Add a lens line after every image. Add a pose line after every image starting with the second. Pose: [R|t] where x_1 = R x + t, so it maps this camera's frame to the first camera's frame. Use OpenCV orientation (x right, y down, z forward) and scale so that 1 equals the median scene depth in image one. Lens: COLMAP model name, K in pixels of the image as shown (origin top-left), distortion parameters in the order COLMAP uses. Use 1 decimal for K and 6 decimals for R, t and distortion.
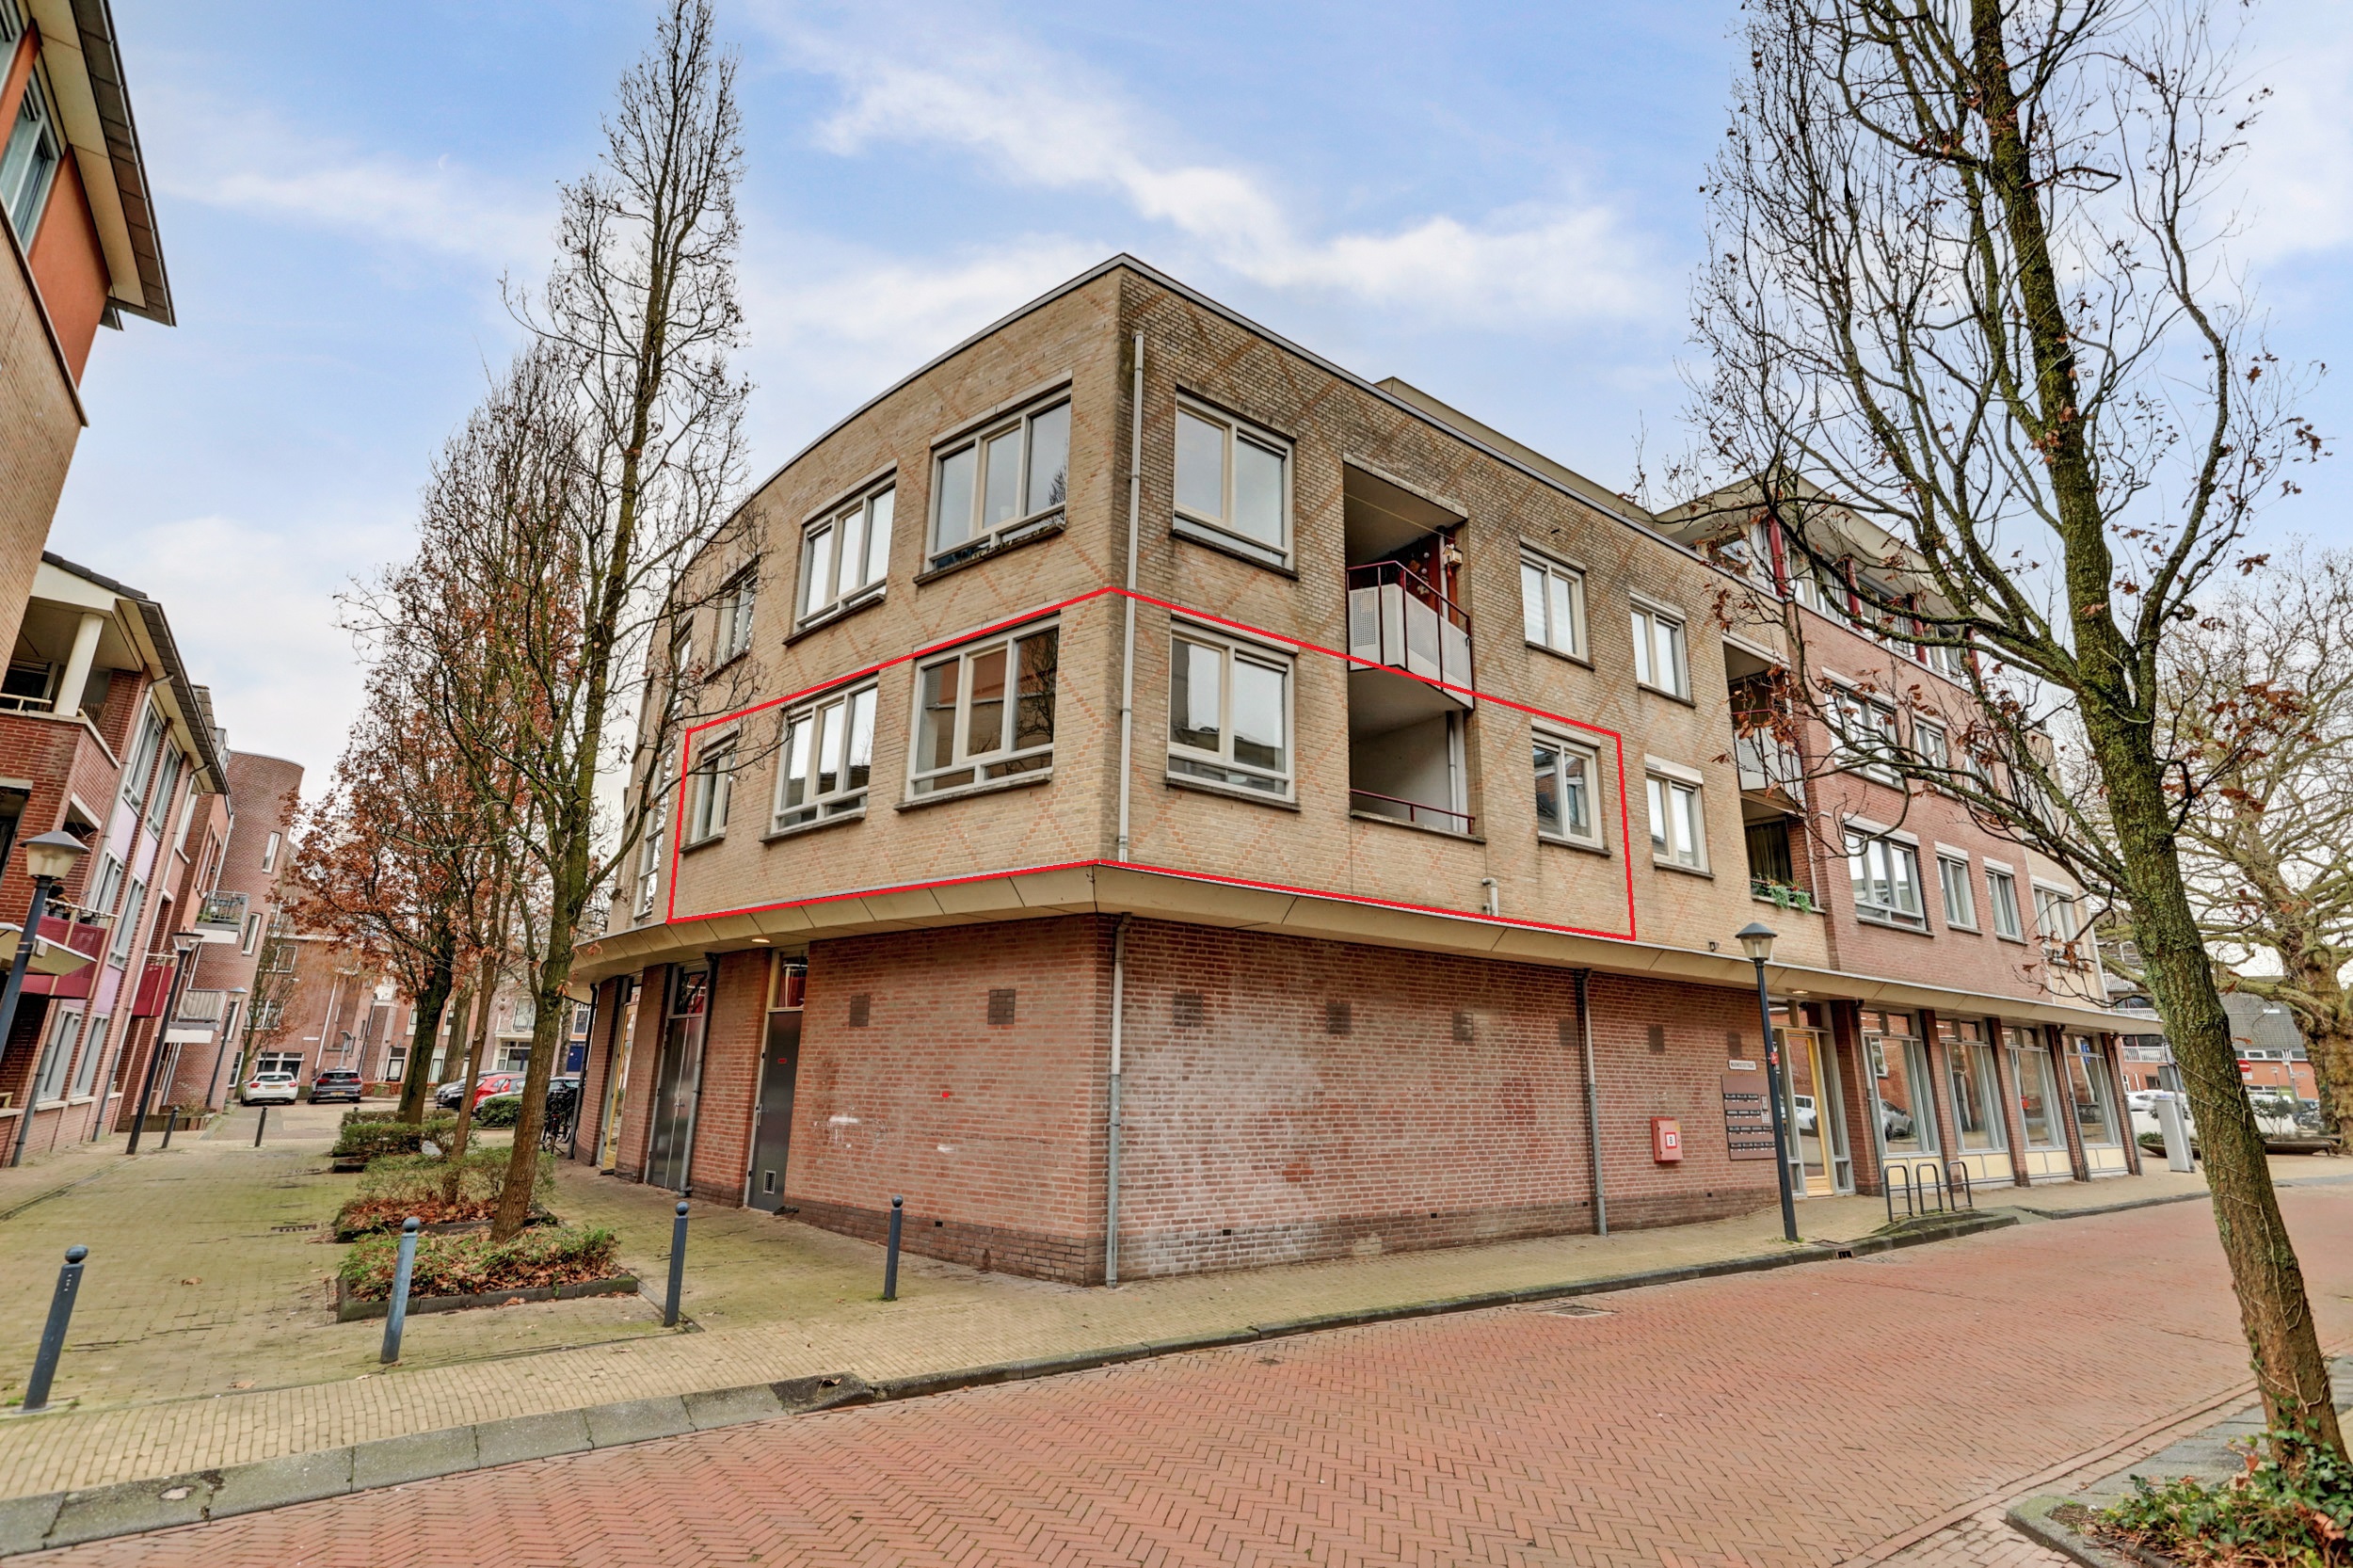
lens RADIAL K [[1108.7, 0, 1176.5], [0, 1108.7, 784.0], [0, 0, 1]] dist [0.017033, -0.000043]
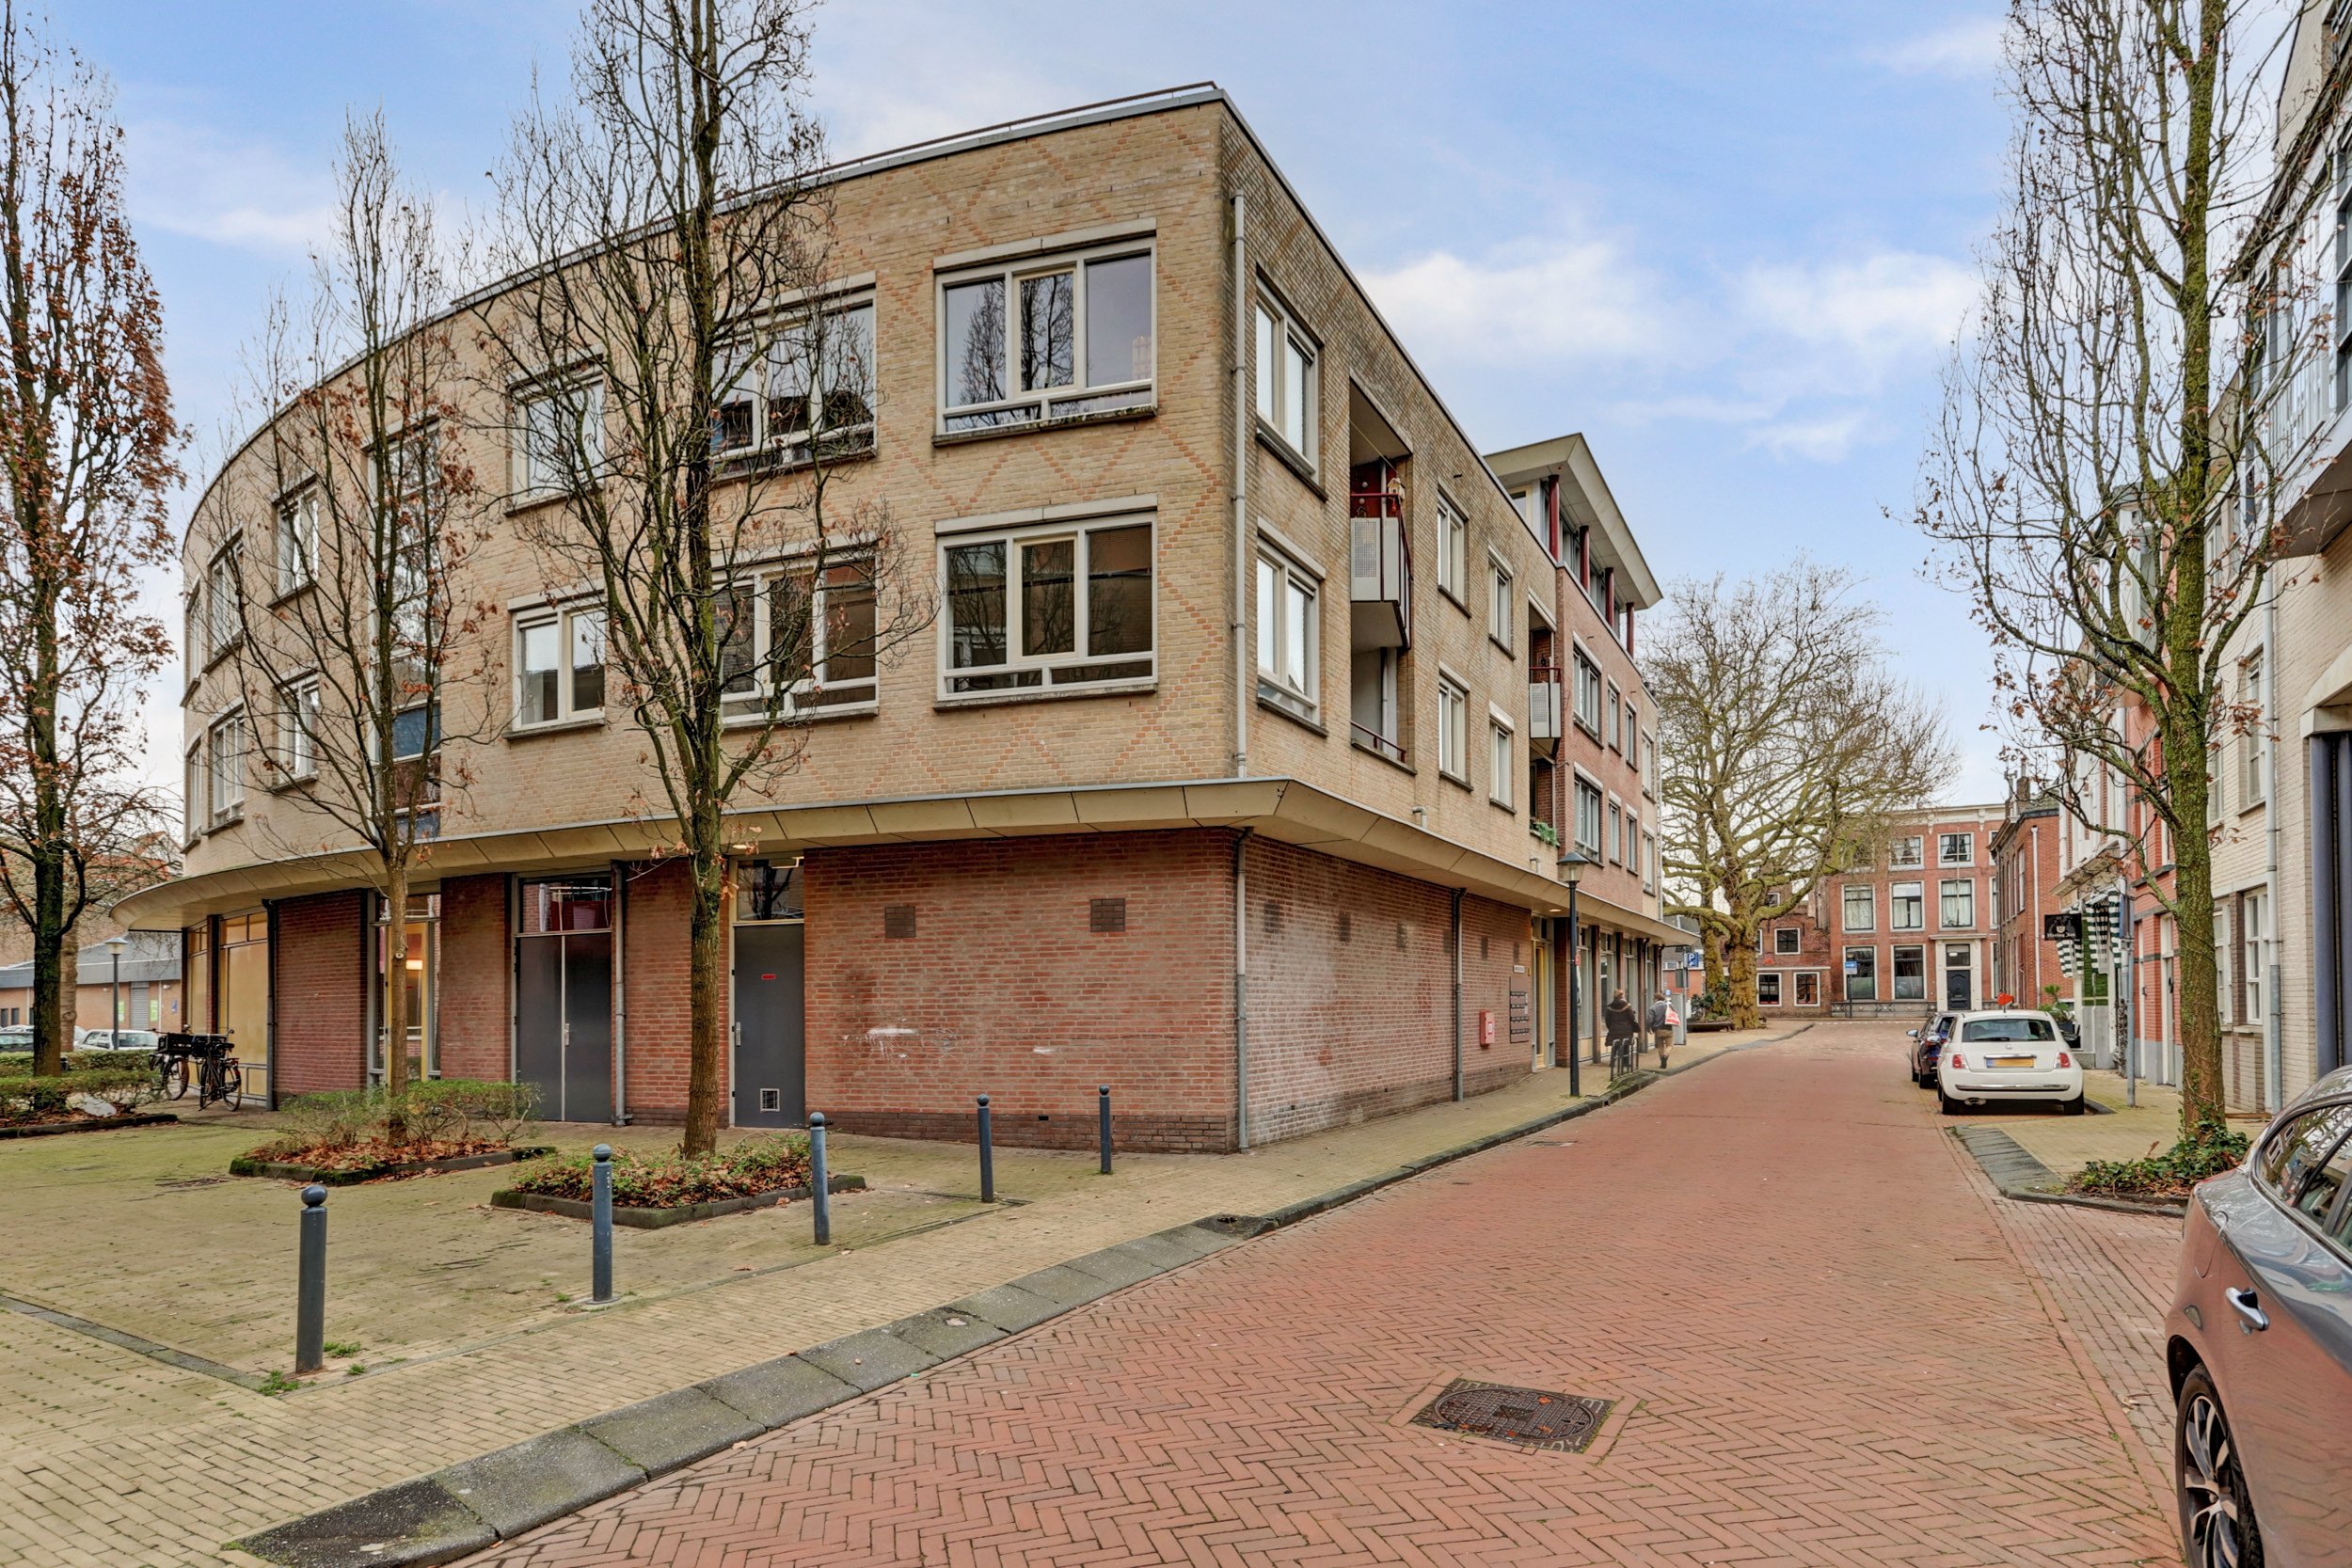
lens RADIAL K [[1173.1, 0, 1173.7], [0, 1173.1, 996.1], [0, 0, 1]] dist [0.020633, -0.000018]
pose [[0.920853, -0.026344, 0.389020, -0.470732], [-0.069124, 0.970881, 0.229373, 0.017703], [-0.383735, -0.238110, 0.892217, -0.010173]]
